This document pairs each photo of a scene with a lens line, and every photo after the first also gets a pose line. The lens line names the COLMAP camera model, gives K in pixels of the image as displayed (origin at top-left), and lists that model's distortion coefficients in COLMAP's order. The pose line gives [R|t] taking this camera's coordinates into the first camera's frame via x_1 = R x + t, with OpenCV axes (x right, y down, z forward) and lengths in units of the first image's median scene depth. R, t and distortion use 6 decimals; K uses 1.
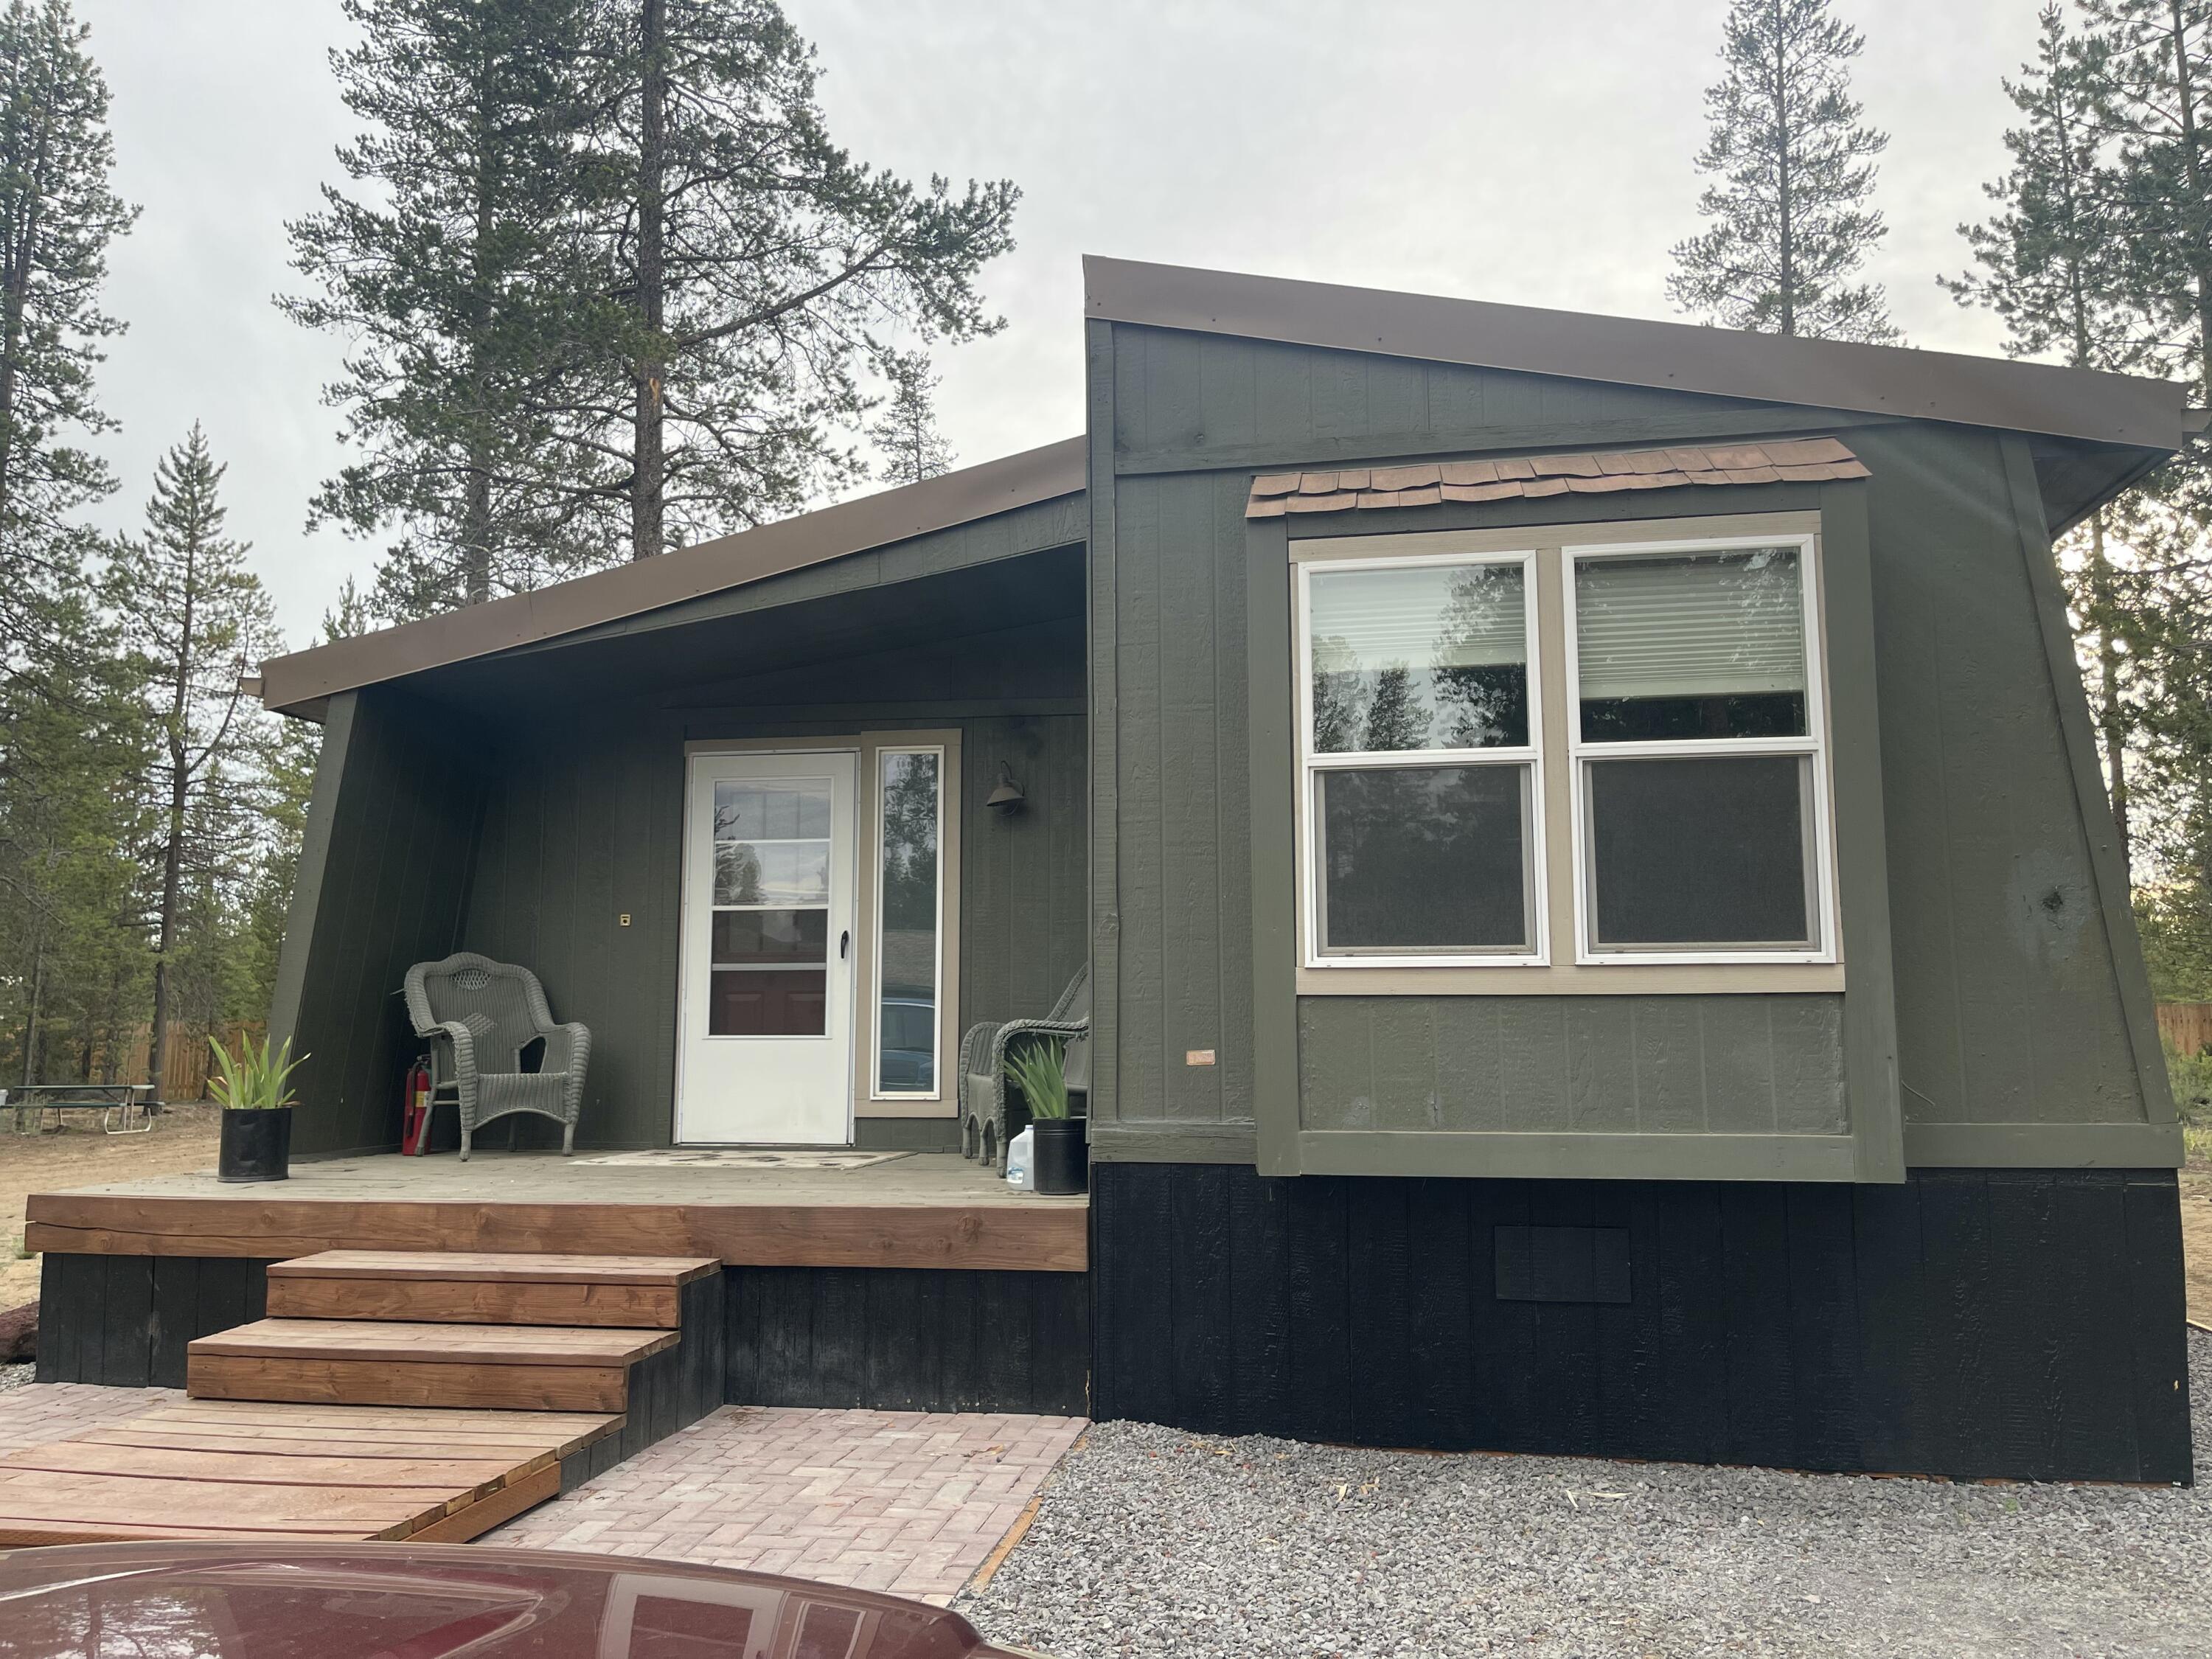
lens RADIAL K [[1708.4, 0, 1113.8], [0, 1708.4, 835.9], [0, 0, 1]] dist [0.036815, -0.004938]
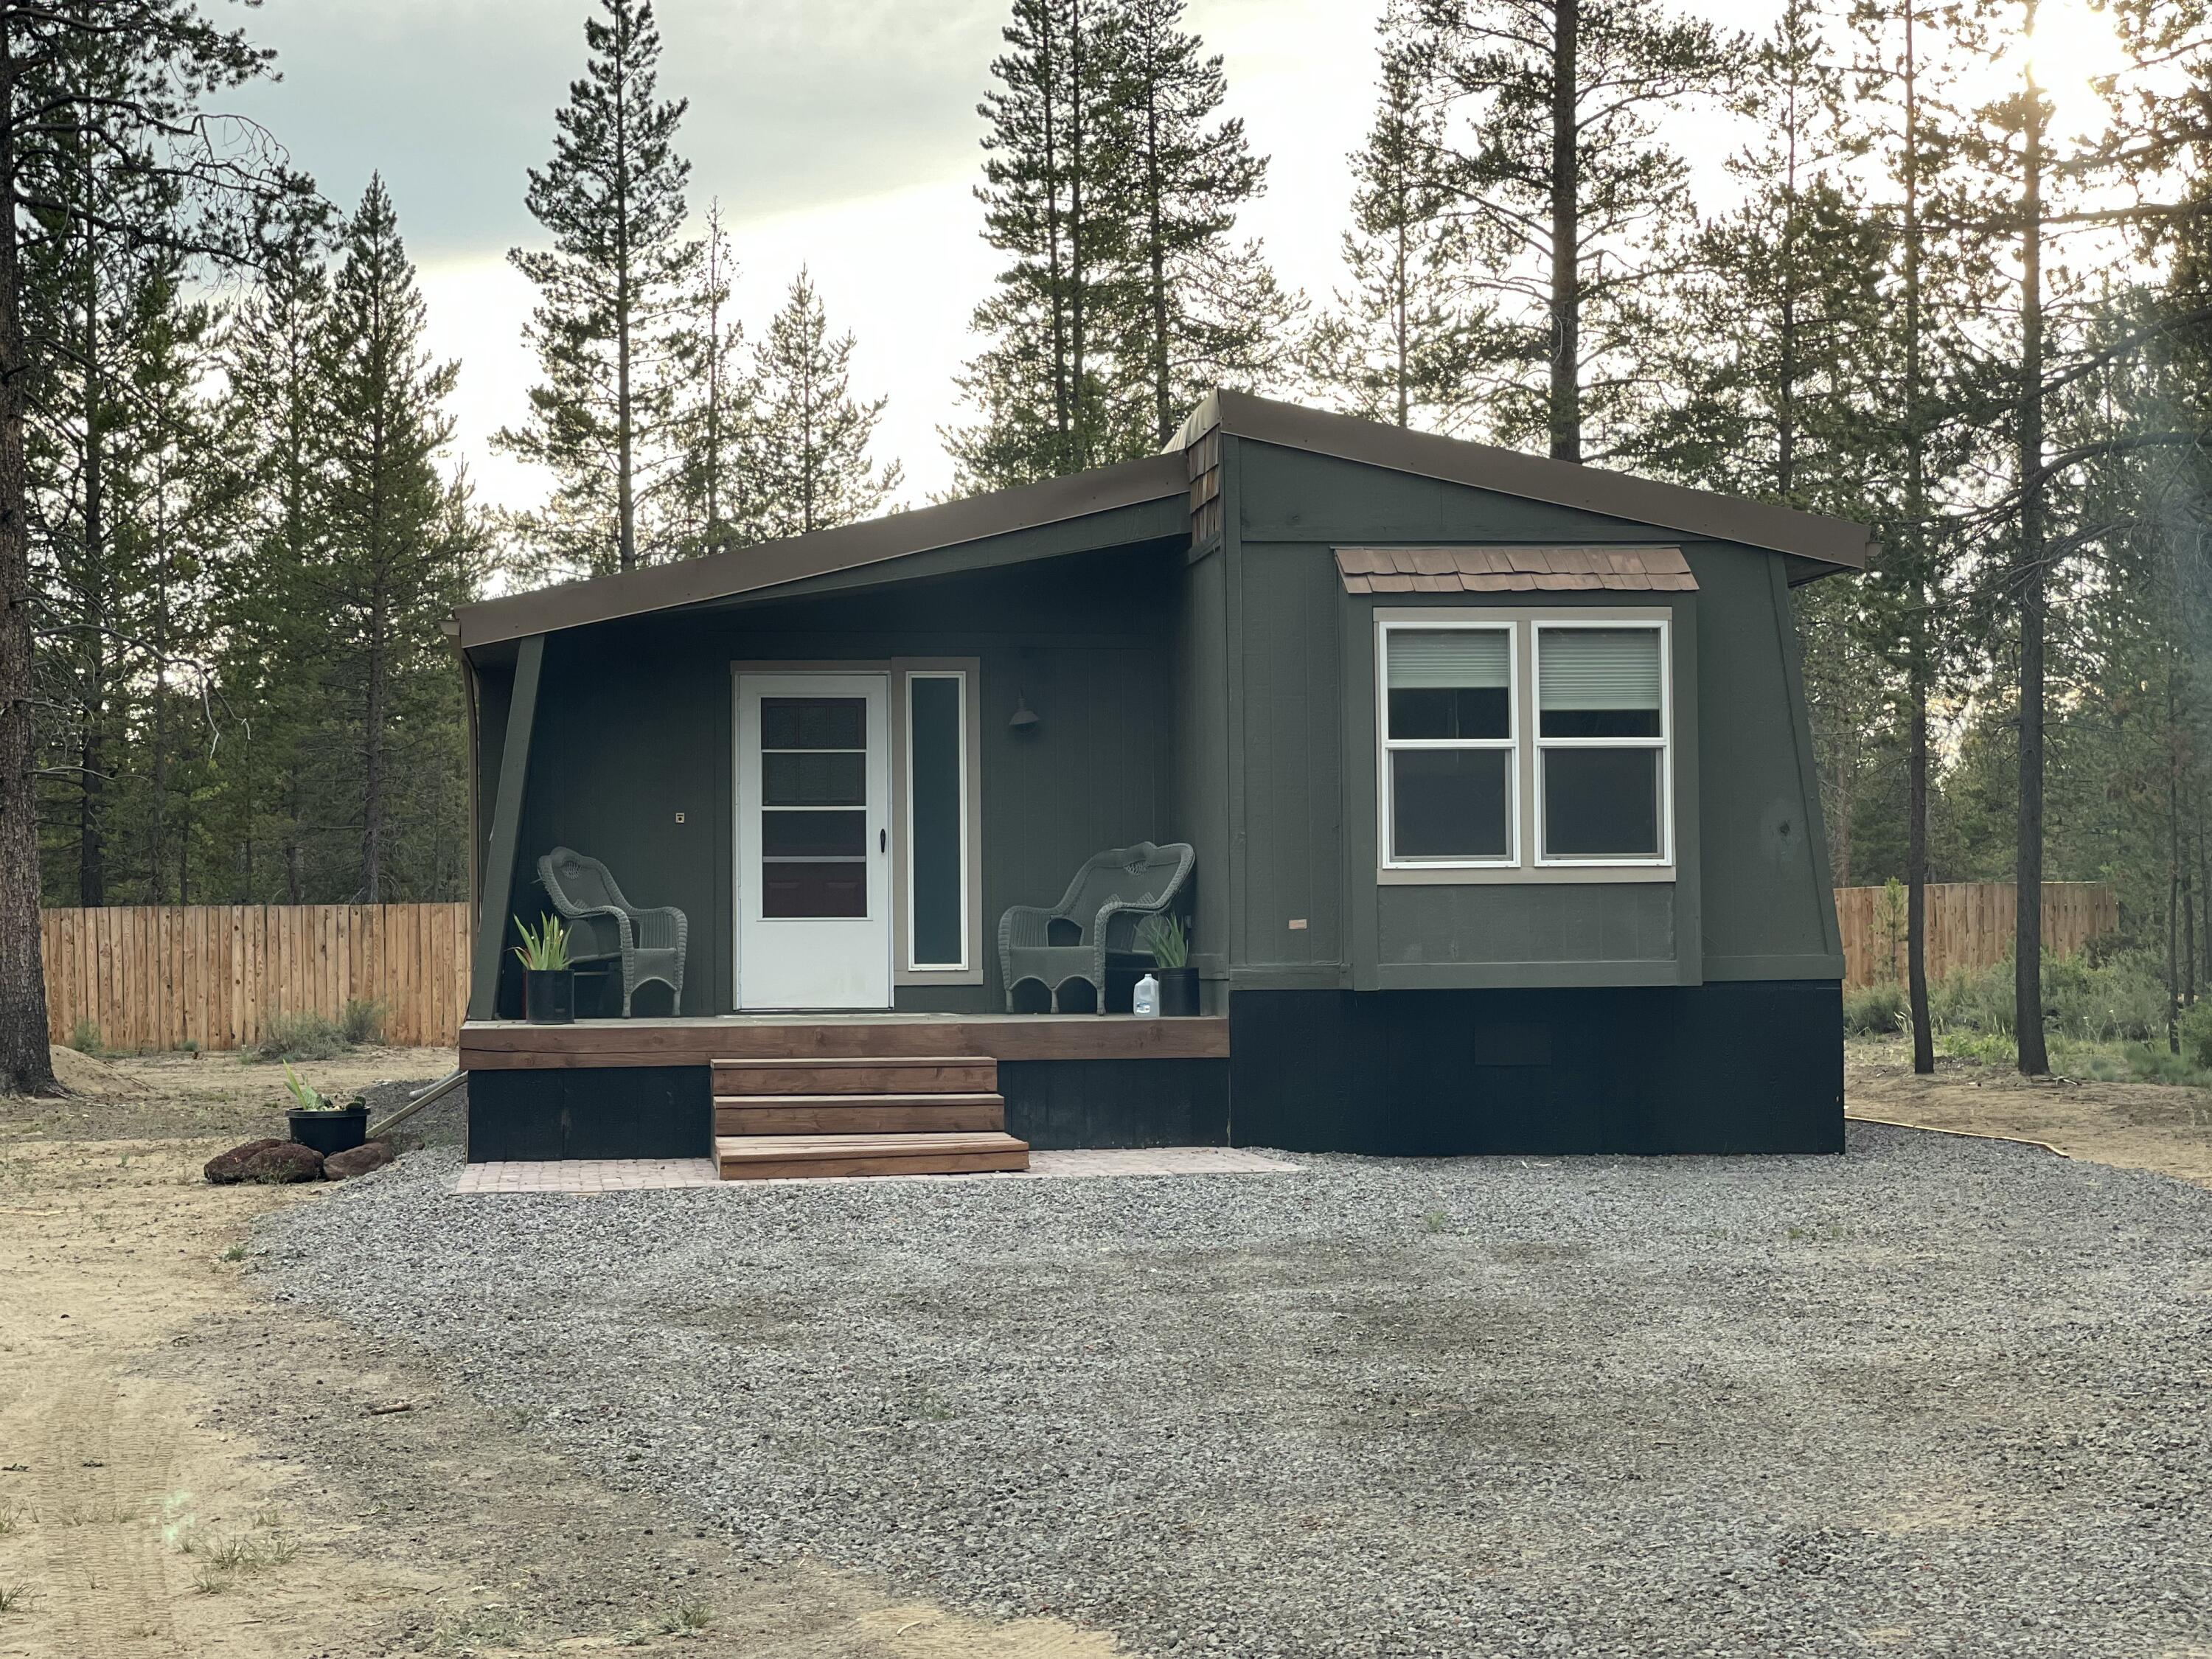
lens RADIAL K [[4117.7, 0, 1105.1], [0, 4117.7, 828.9], [0, 0, 1]] dist [-0.009606, 0.000000]
pose [[0.959382, 0.000139, 0.282111, -1.279204], [-0.023914, 0.996441, 0.080835, -0.279830], [-0.281095, -0.084298, 0.955970, -2.764329]]
